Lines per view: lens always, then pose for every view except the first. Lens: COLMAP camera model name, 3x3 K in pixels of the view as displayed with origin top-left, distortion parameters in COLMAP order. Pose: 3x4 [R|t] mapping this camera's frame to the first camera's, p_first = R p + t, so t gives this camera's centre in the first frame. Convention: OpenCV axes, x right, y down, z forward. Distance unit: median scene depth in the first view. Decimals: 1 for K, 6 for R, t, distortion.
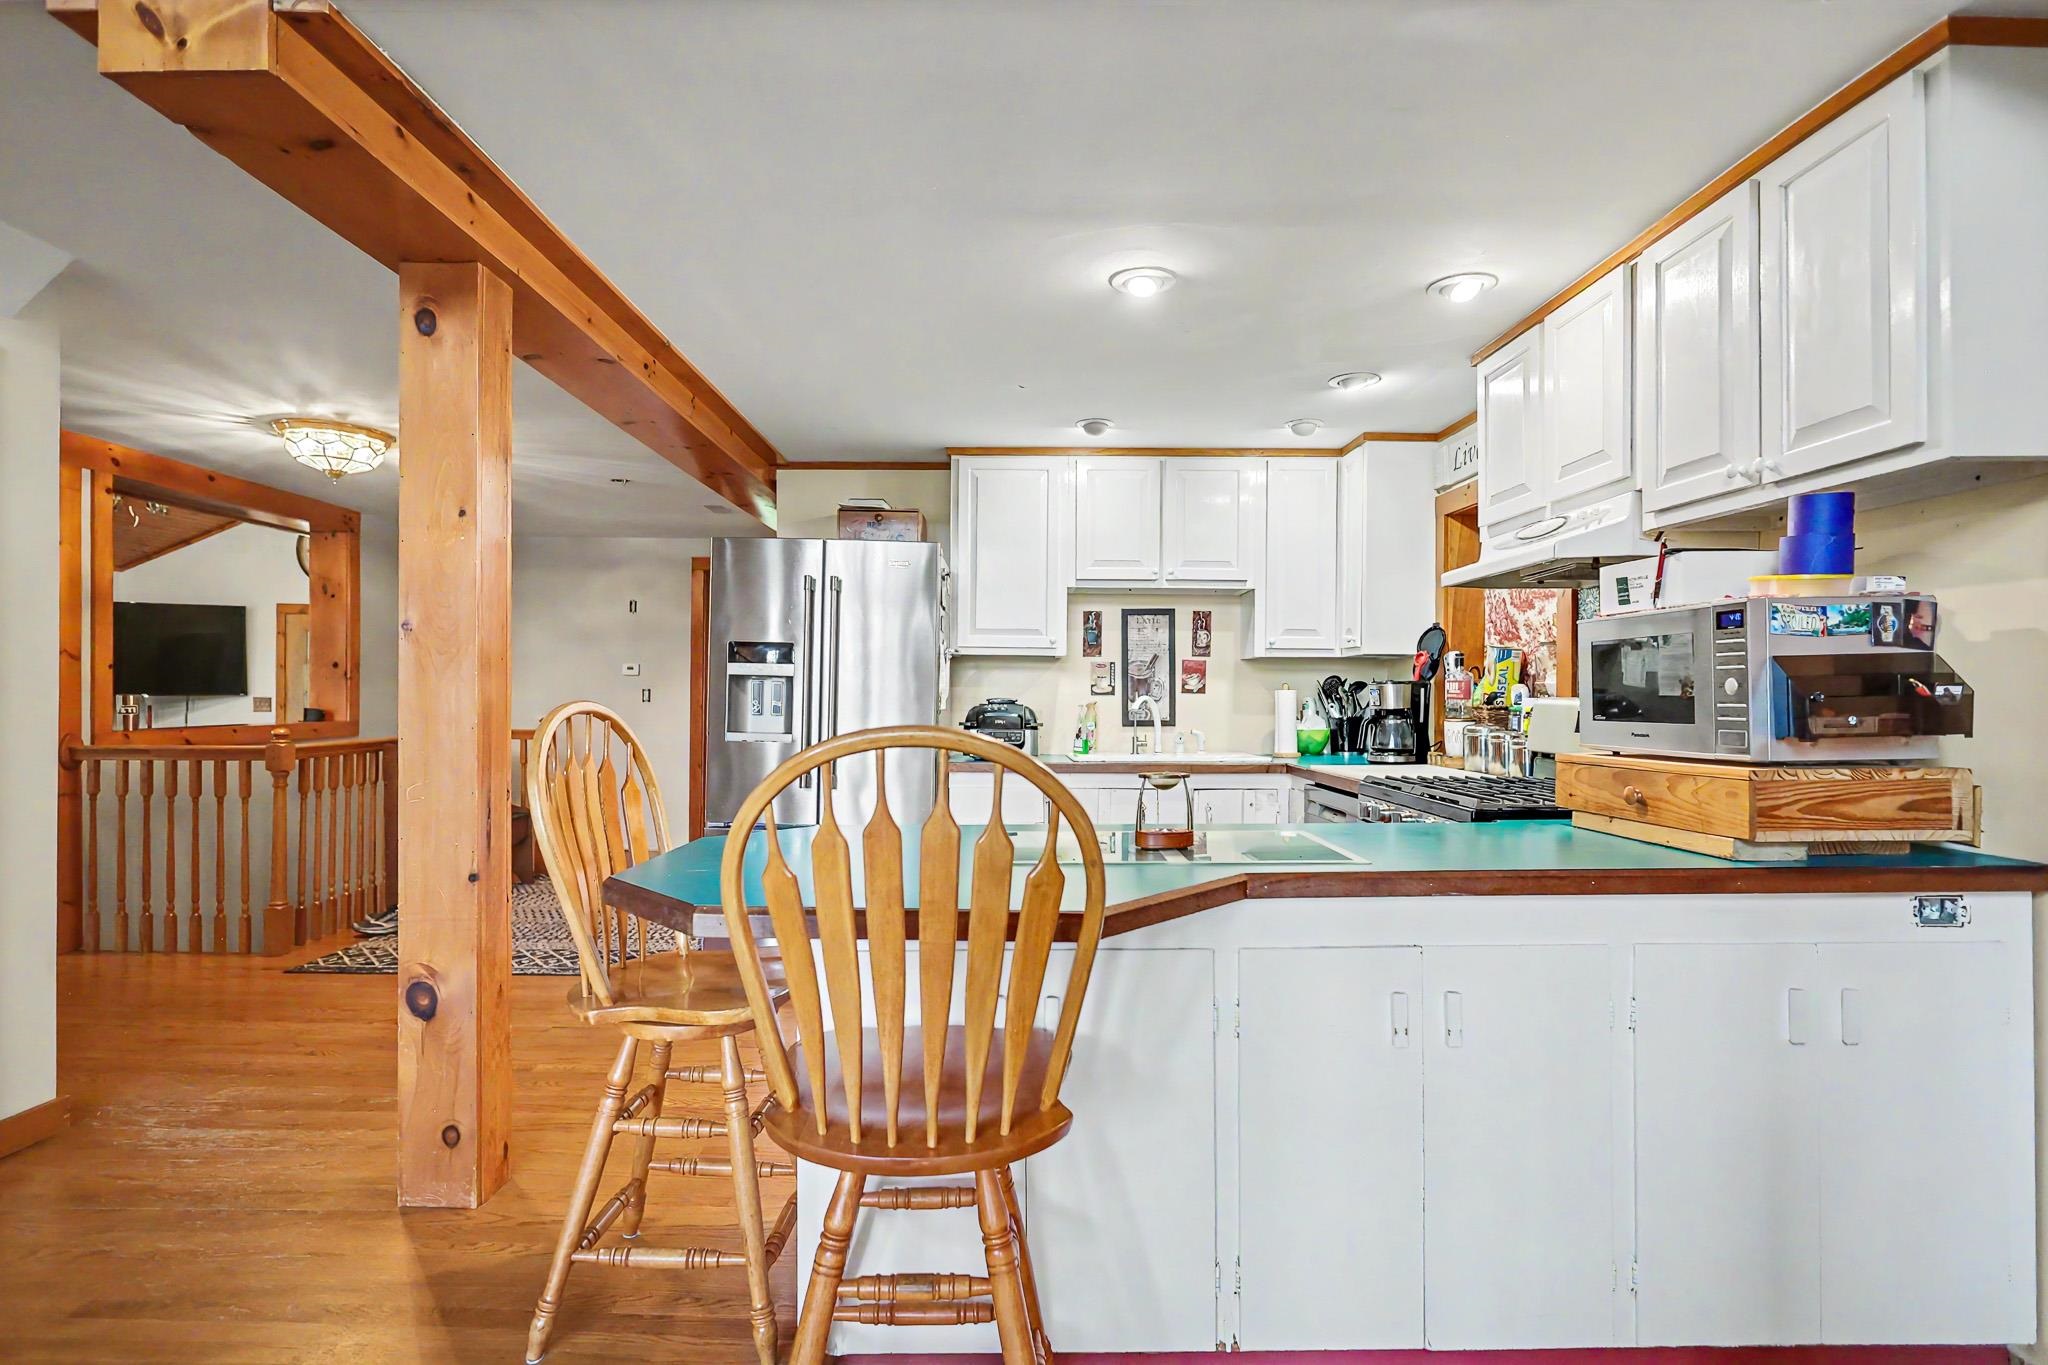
lens RADIAL K [[1001.8, 0, 1000.7], [0, 1001.8, 693.7], [0, 0, 1]] dist [-0.001876, -0.000847]
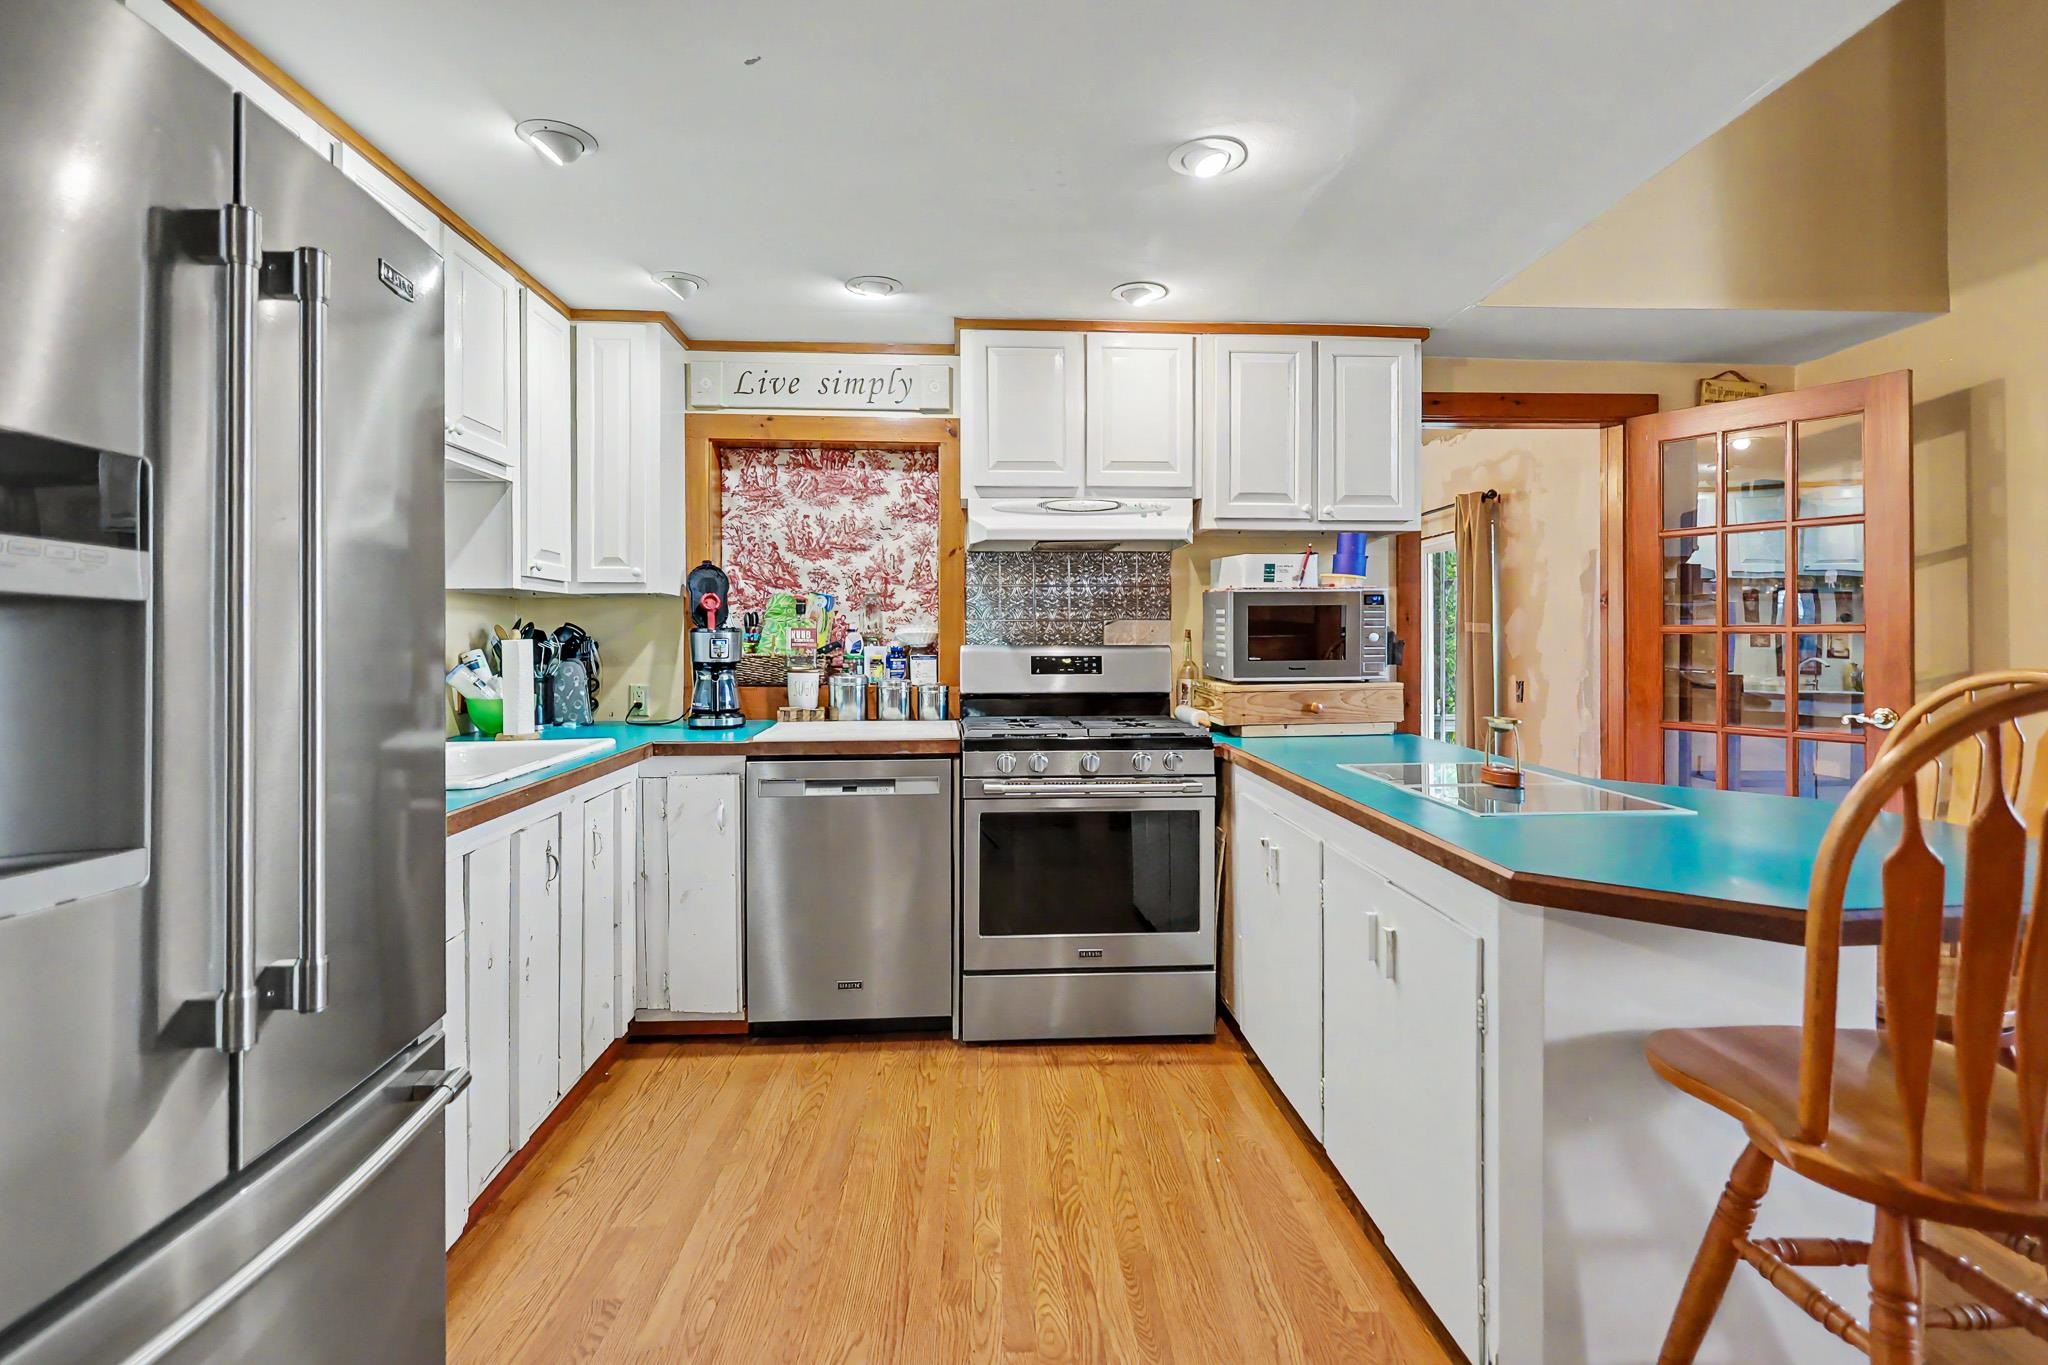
lens RADIAL K [[983.1, 0, 1007.5], [0, 983.1, 638.9], [0, 0, 1]] dist [-0.001889, -0.000566]
pose [[-0.064465, -0.006963, 0.997896, -0.447332], [0.002252, 0.999972, 0.007123, -0.008905], [-0.997917, 0.002707, -0.064448, 0.820345]]
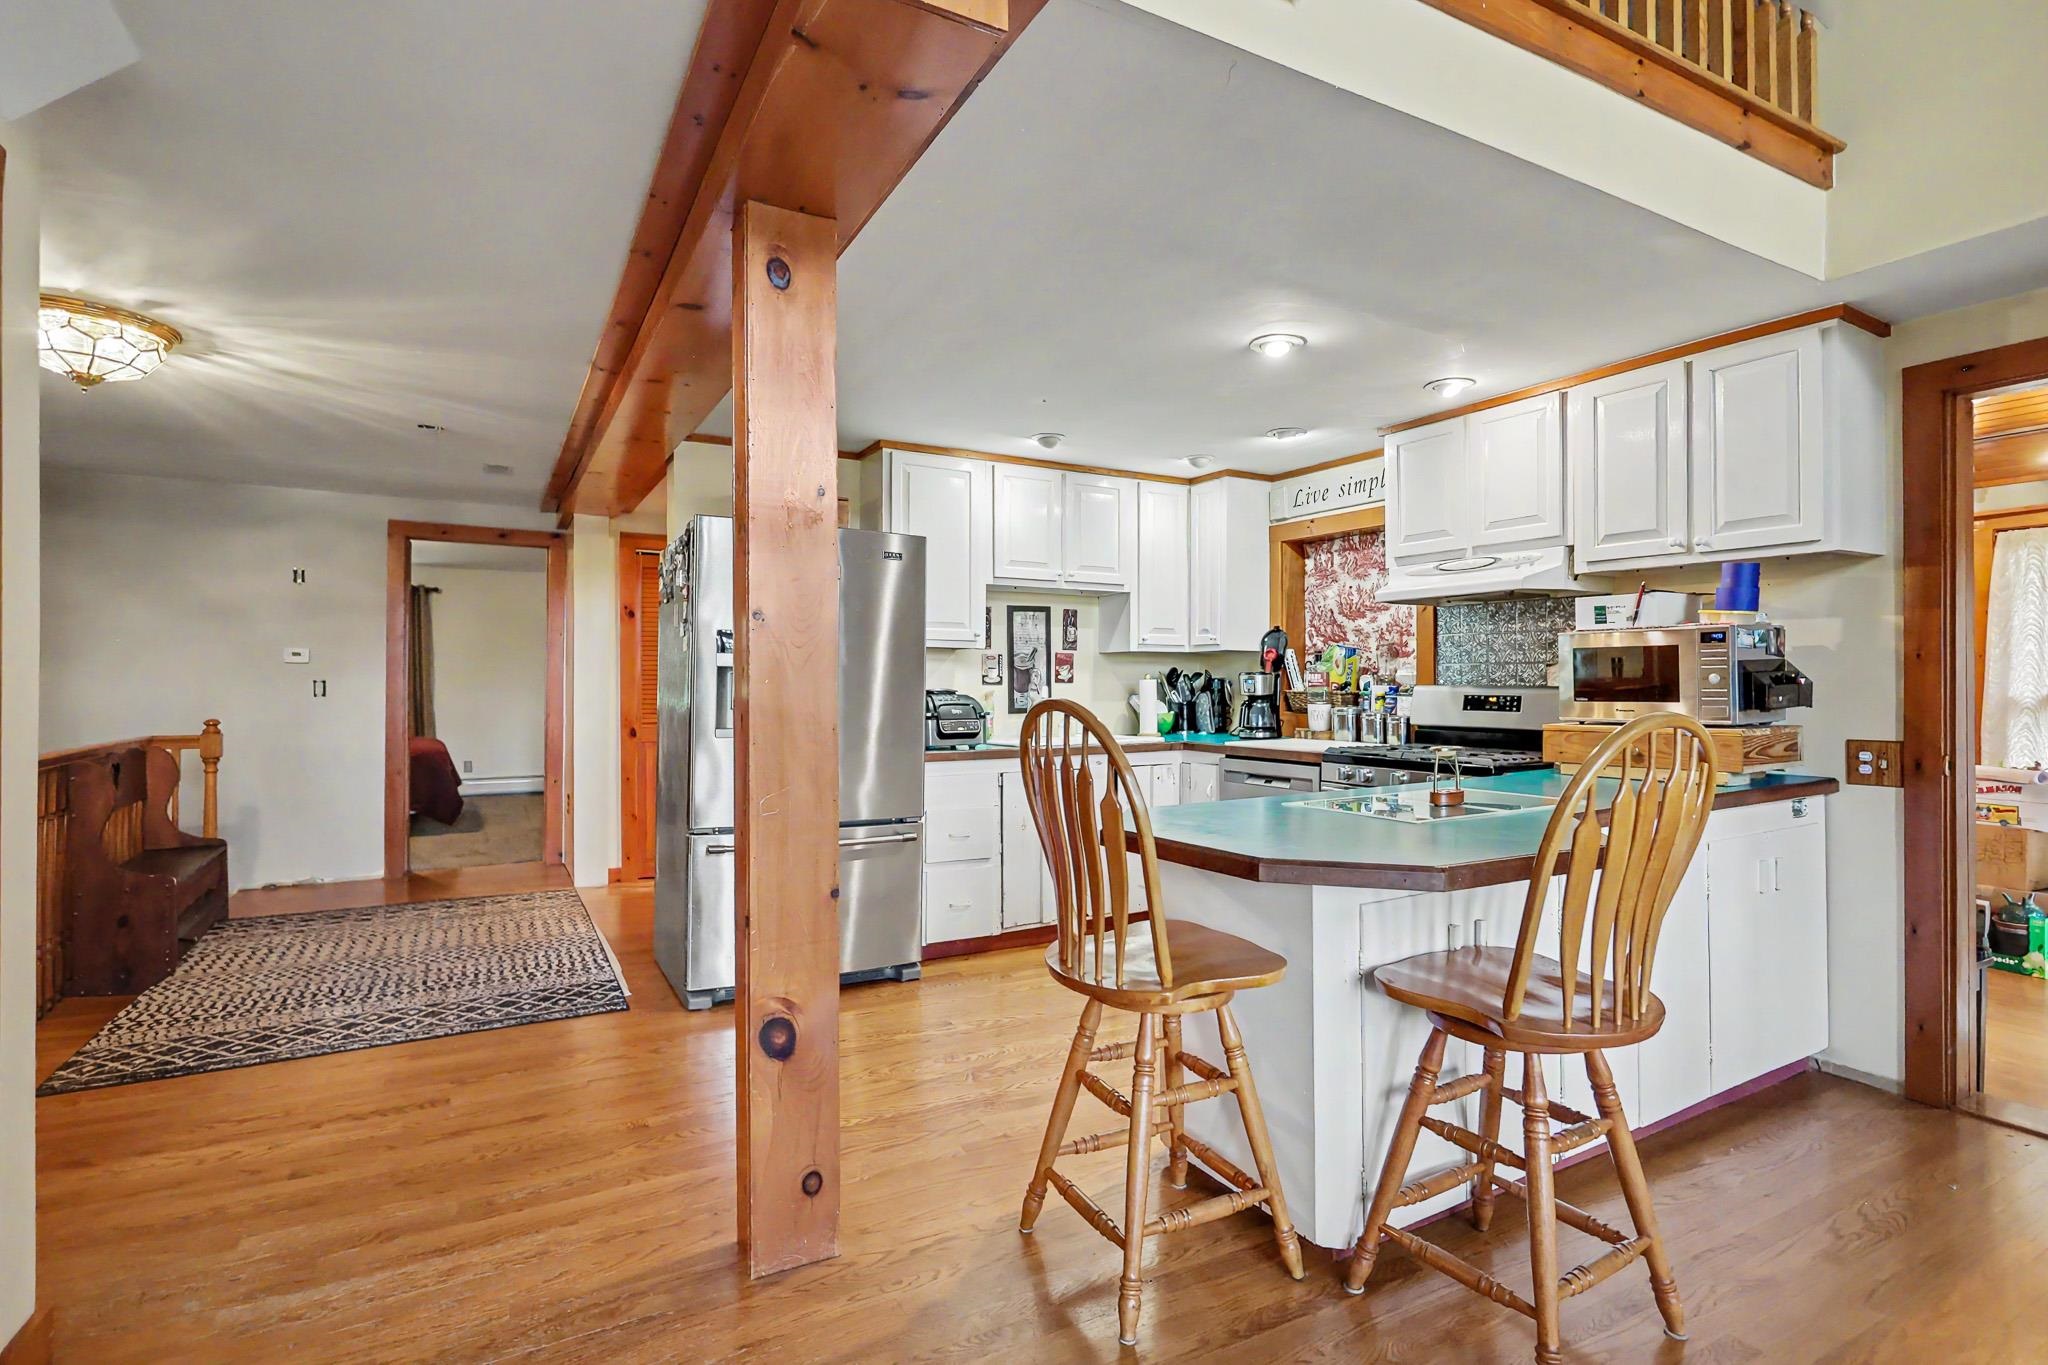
lens RADIAL K [[991.2, 0, 1014.9], [0, 991.2, 677.0], [0, 0, 1]] dist [-0.002378, -0.000462]
pose [[0.869864, -0.003228, 0.493281, -0.483826], [0.004907, 0.999986, -0.002110, -0.005844], [-0.493267, 0.004256, 0.869868, 0.078605]]
